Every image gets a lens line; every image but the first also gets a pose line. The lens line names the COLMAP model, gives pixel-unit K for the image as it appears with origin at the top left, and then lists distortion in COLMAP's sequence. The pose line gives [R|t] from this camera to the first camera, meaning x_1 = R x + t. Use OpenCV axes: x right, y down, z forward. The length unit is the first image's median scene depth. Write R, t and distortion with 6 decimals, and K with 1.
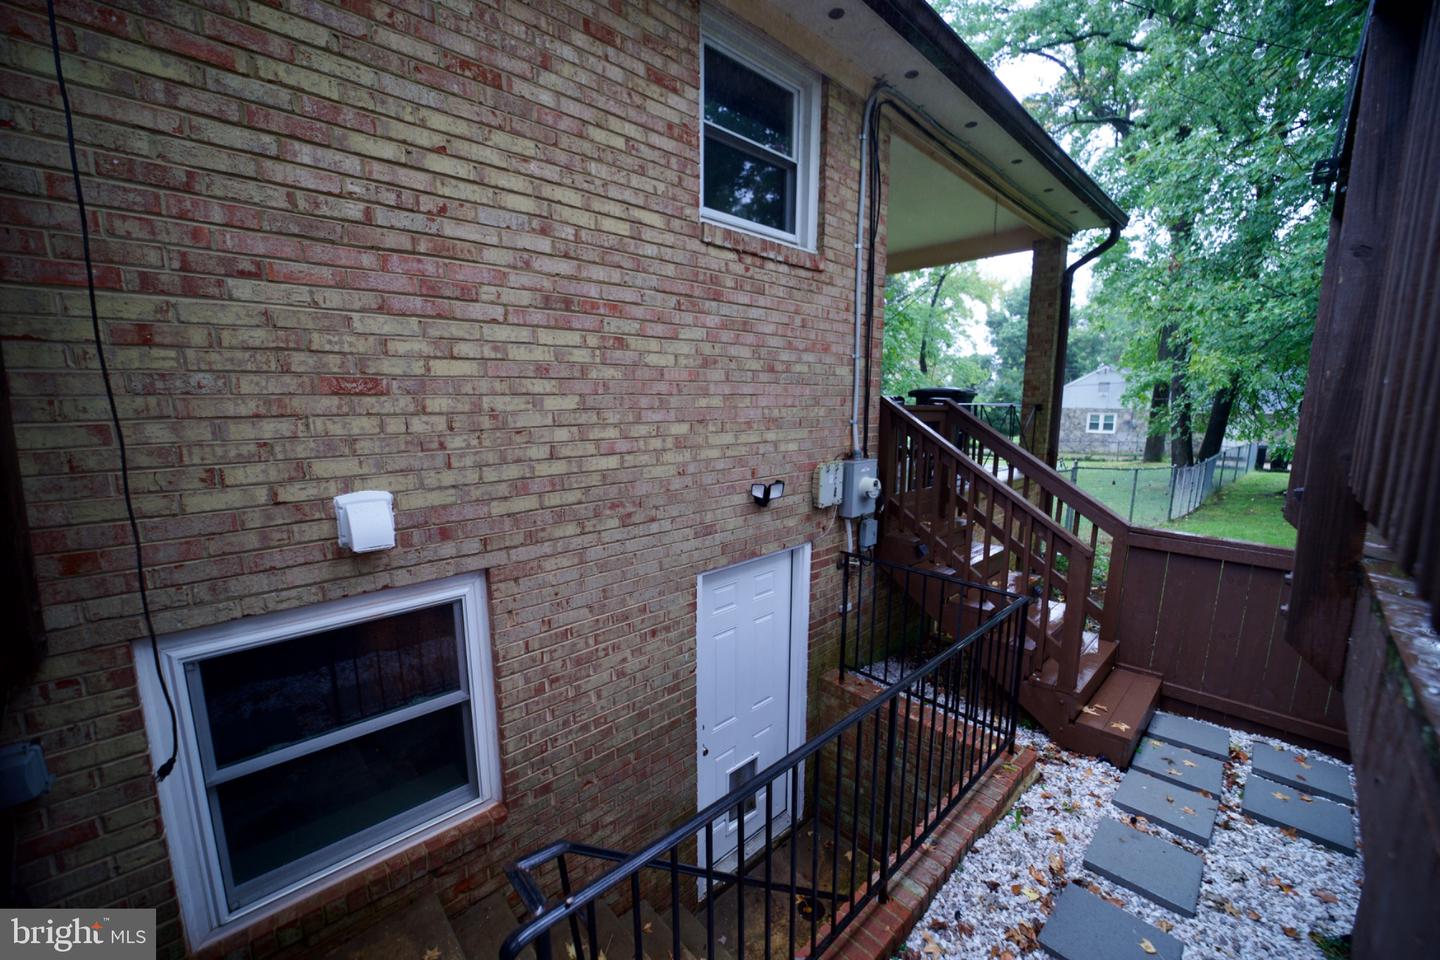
lens RADIAL K [[558.1, 0, 720.0], [0, 558.1, 487.2], [0, 0, 1]] dist [-0.041187, 0.009962]
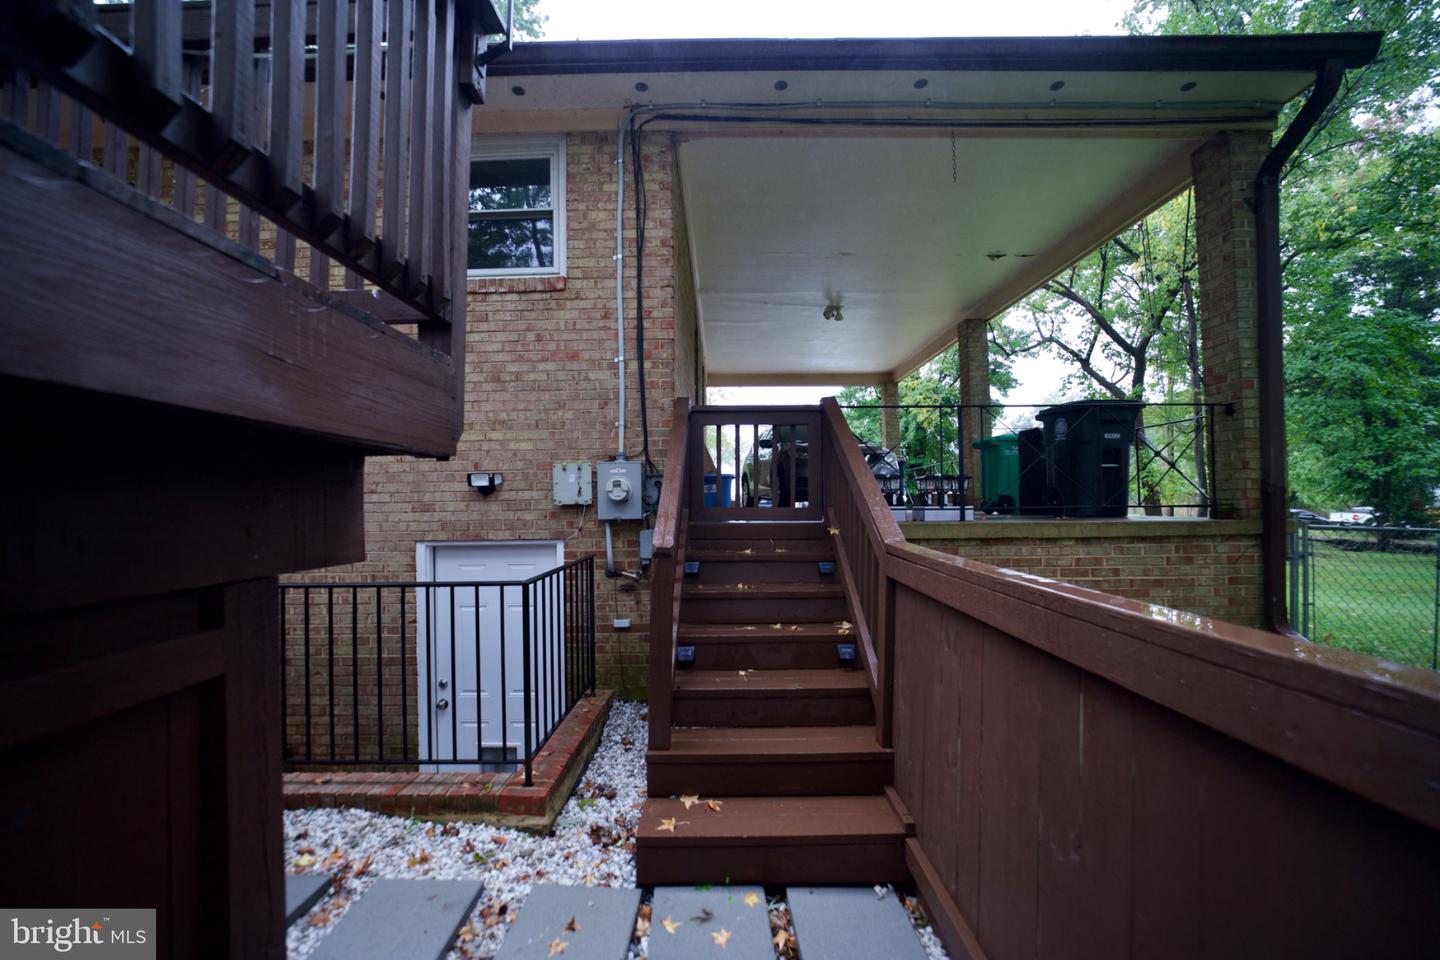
lens RADIAL K [[558.1, 0, 720.0], [0, 558.1, 487.2], [0, 0, 1]] dist [-0.041187, 0.009962]
pose [[0.723680, -0.028694, -0.689539, 1.526240], [-0.091950, 0.986219, -0.137543, 0.163460], [0.683982, 0.162941, 0.711068, 0.640248]]
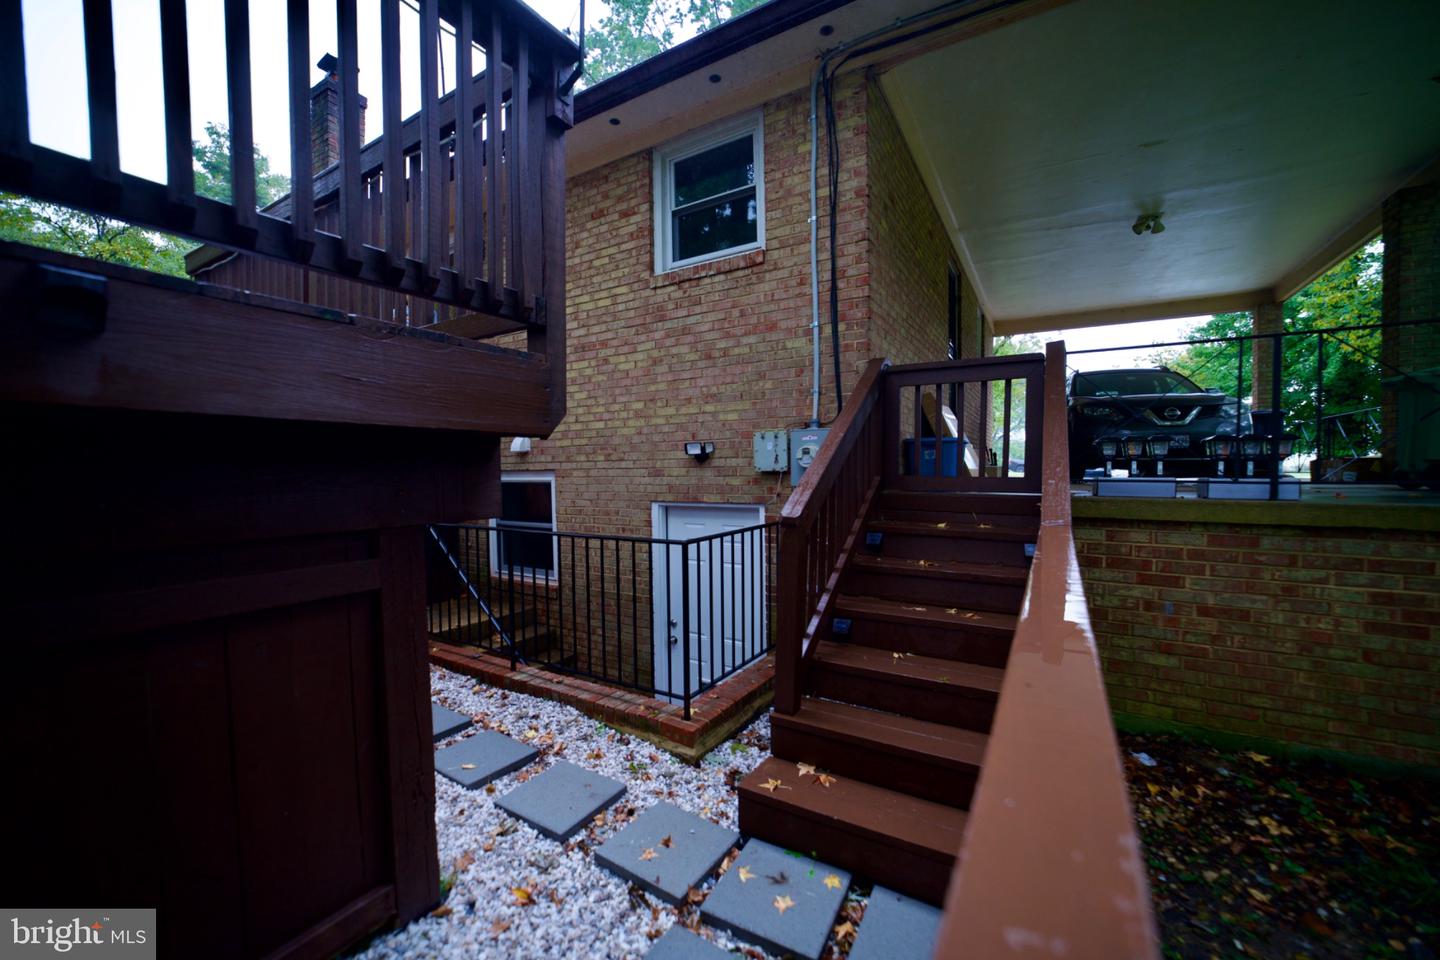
lens RADIAL K [[558.1, 0, 720.0], [0, 558.1, 487.2], [0, 0, 1]] dist [-0.041187, 0.009962]
pose [[0.265921, 0.029266, -0.963551, 1.671495], [-0.138884, 0.990274, -0.008251, 0.119046], [0.953938, 0.136016, 0.267399, 0.879768]]
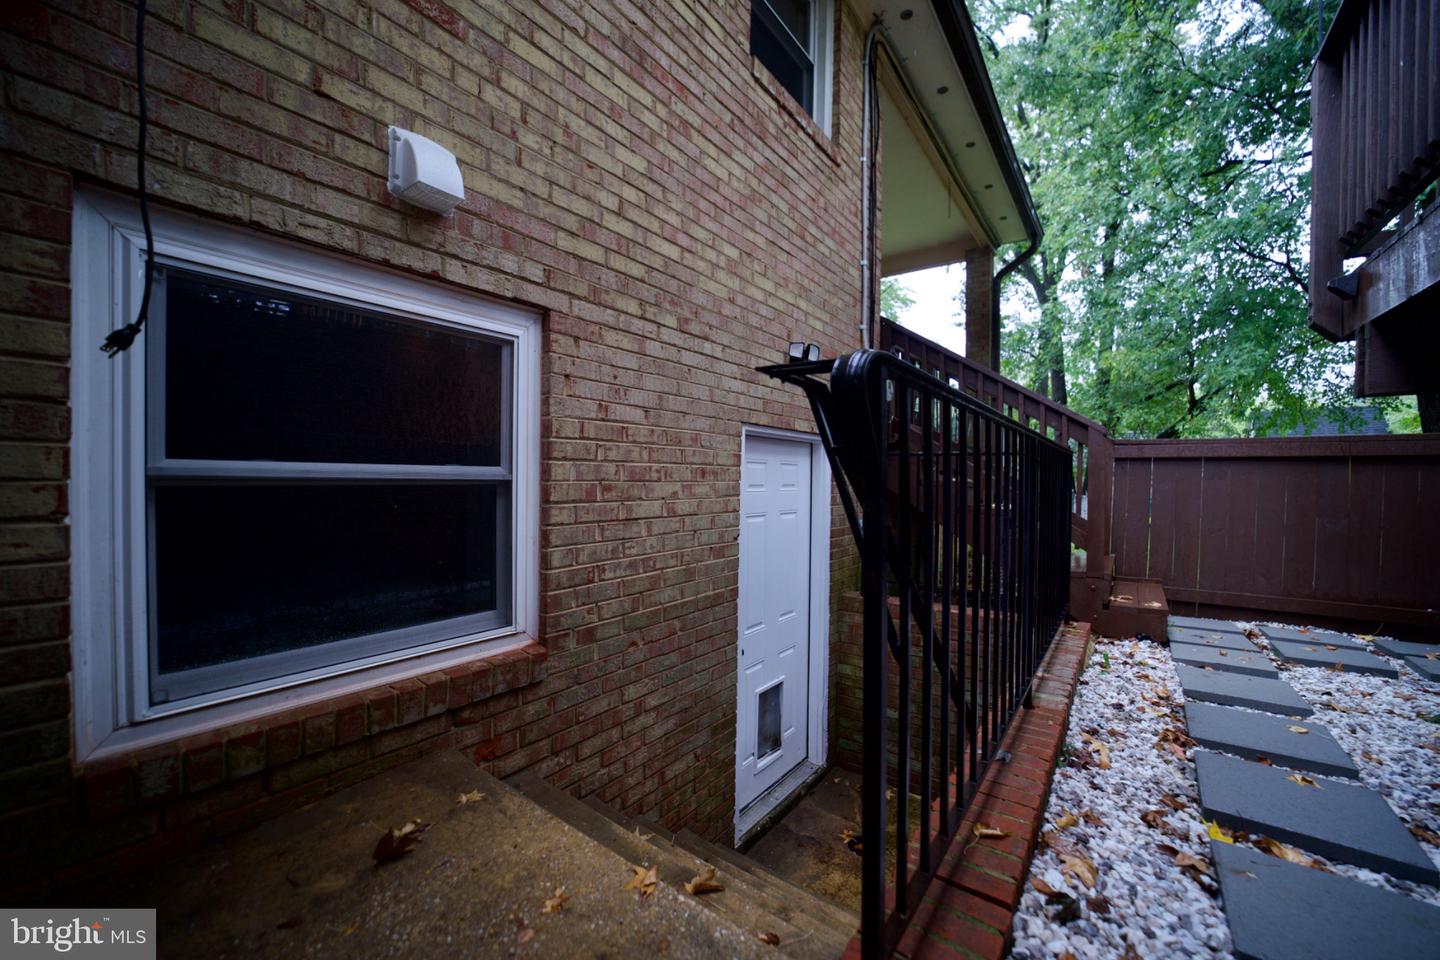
lens RADIAL K [[558.3, 0, 723.4], [0, 558.3, 487.7], [0, 0, 1]] dist [-0.042396, 0.010601]
pose [[0.984309, 0.007988, 0.176274, -0.259202], [0.016674, 0.990294, -0.137985, 0.435396], [-0.175666, 0.138759, 0.974622, 0.172961]]
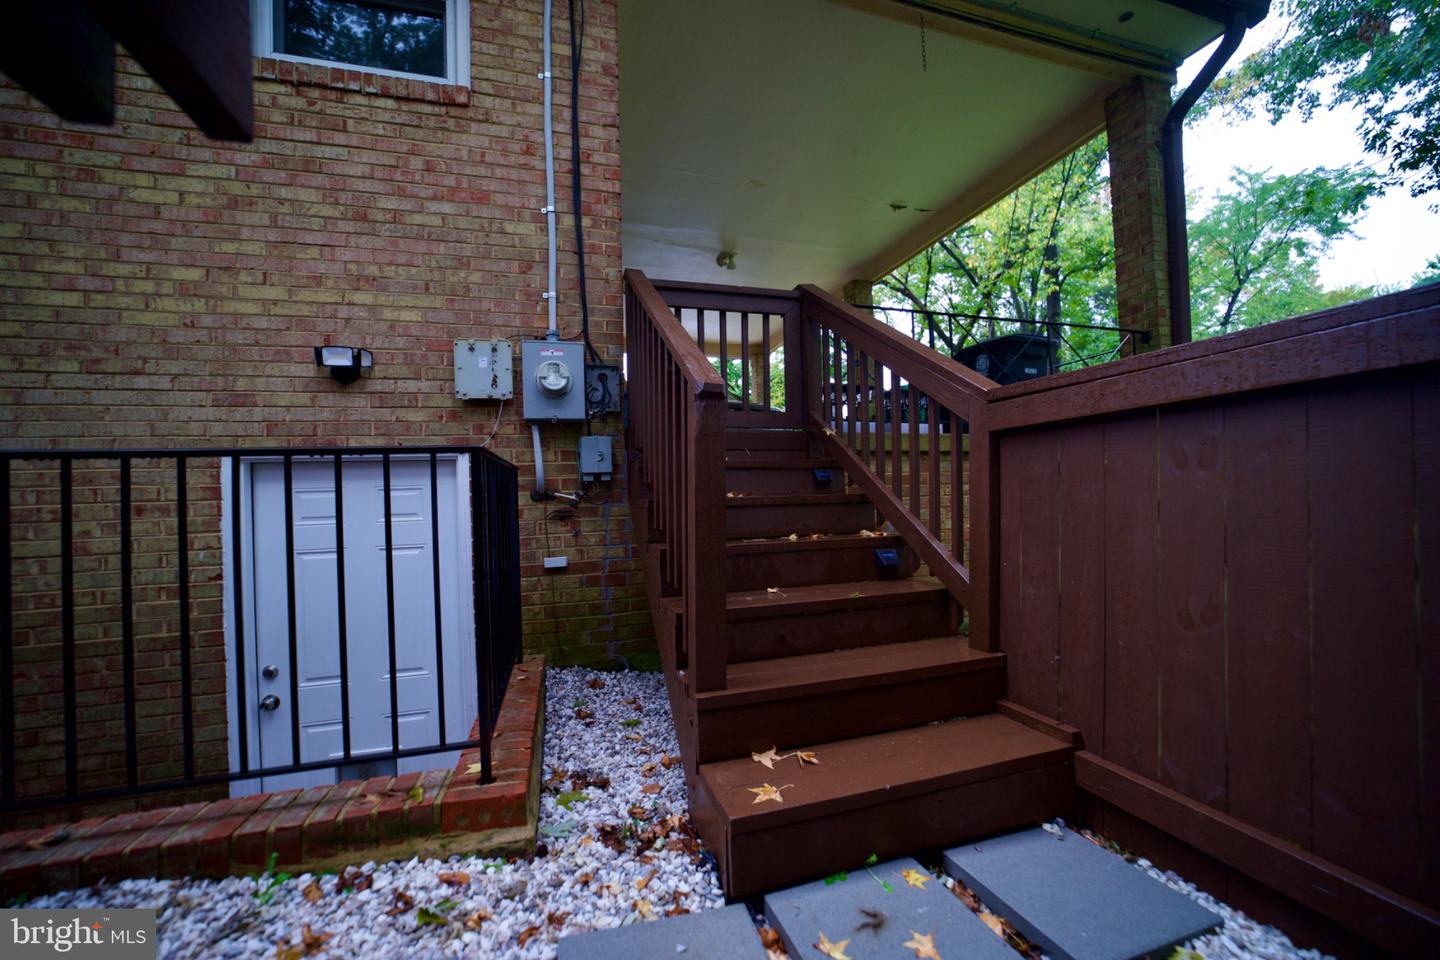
lens RADIAL K [[558.1, 0, 720.0], [0, 558.1, 487.2], [0, 0, 1]] dist [-0.041187, 0.009962]
pose [[0.893455, -0.035704, -0.447731, 1.107722], [-0.038267, 0.987160, -0.155082, 0.345169], [0.447519, 0.155692, 0.880617, 0.726573]]
